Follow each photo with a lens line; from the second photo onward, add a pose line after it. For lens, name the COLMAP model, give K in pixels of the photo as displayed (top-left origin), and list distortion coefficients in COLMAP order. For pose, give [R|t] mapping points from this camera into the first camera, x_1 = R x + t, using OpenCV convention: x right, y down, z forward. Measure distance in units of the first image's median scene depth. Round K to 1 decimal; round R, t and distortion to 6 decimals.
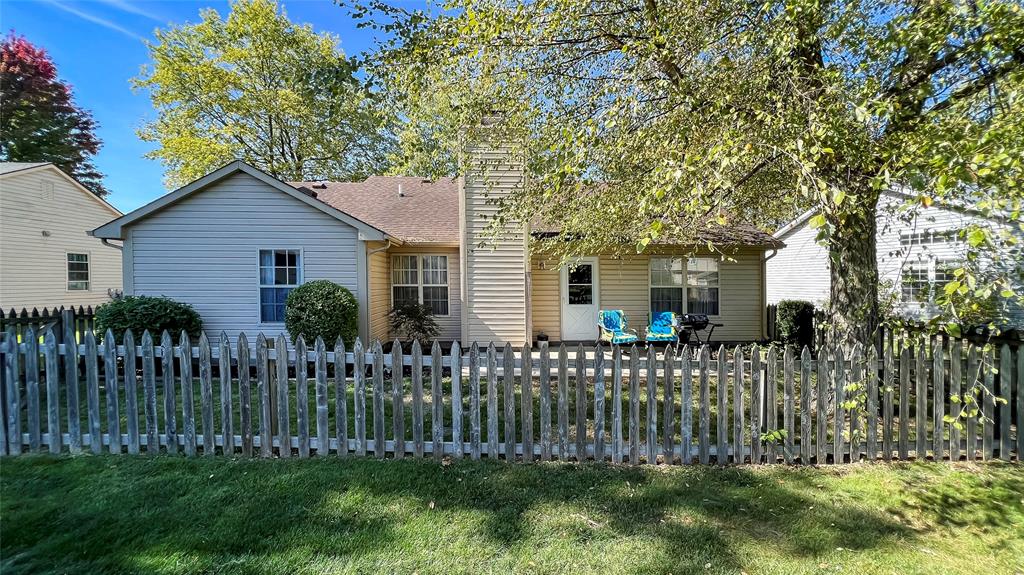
lens RADIAL K [[413.0, 0, 512.0], [0, 413.0, 287.5], [0, 0, 1]] dist [-0.001464, 0.000023]
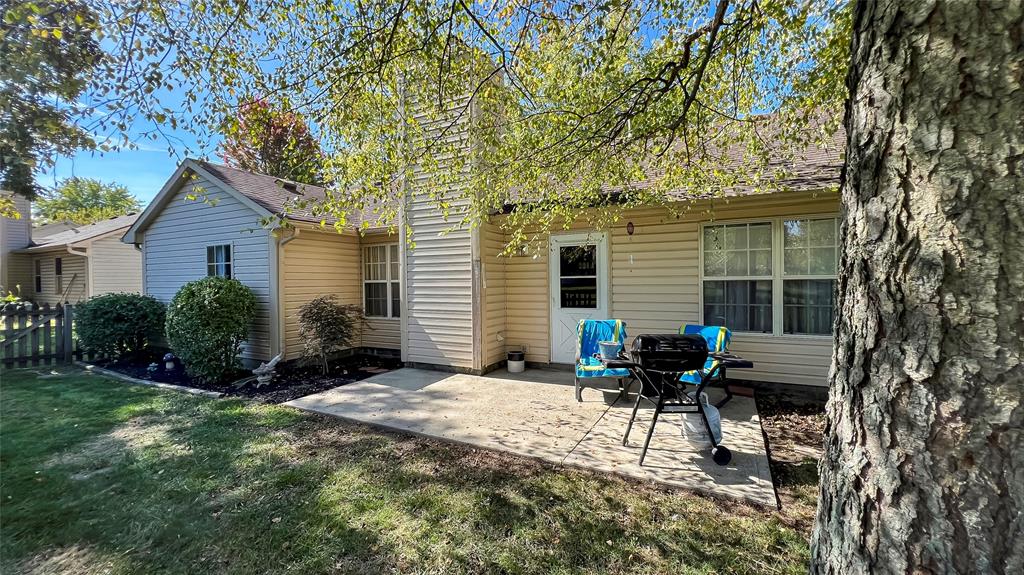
lens RADIAL K [[413.0, 0, 512.0], [0, 413.0, 287.5], [0, 0, 1]] dist [-0.001464, 0.000023]
pose [[0.862779, -0.003782, -0.505567, 0.401517], [0.005652, 0.999982, 0.002165, 0.006959], [0.505550, -0.004725, 0.862785, 0.398664]]
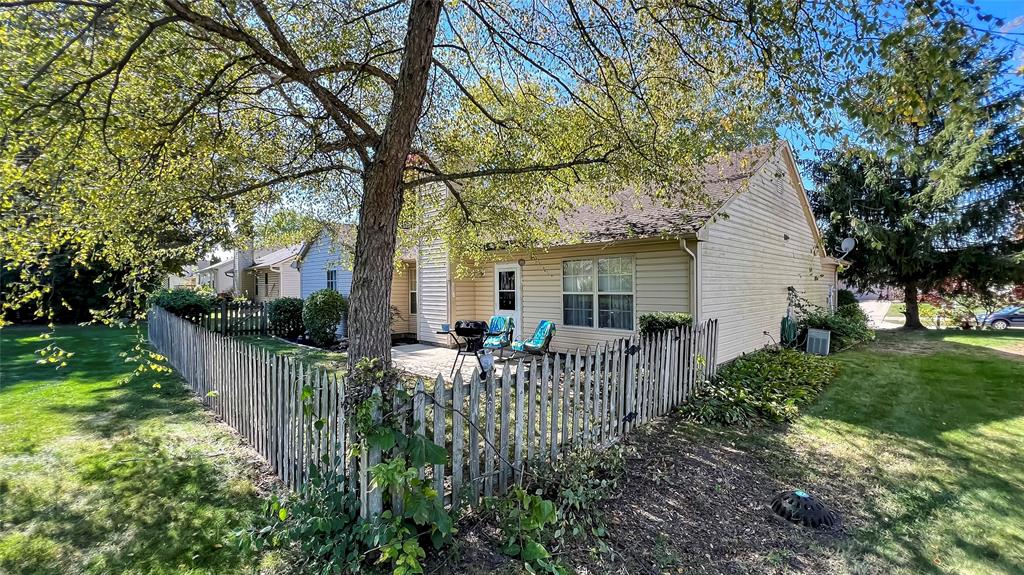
lens RADIAL K [[435.0, 0, 512.0], [0, 435.0, 287.5], [0, 0, 1]] dist [0.001137, 0.000024]
pose [[0.652481, -0.006438, -0.757778, 0.992669], [-0.004329, 0.999916, -0.012223, -0.002105], [0.757793, 0.011255, 0.652398, 0.307080]]
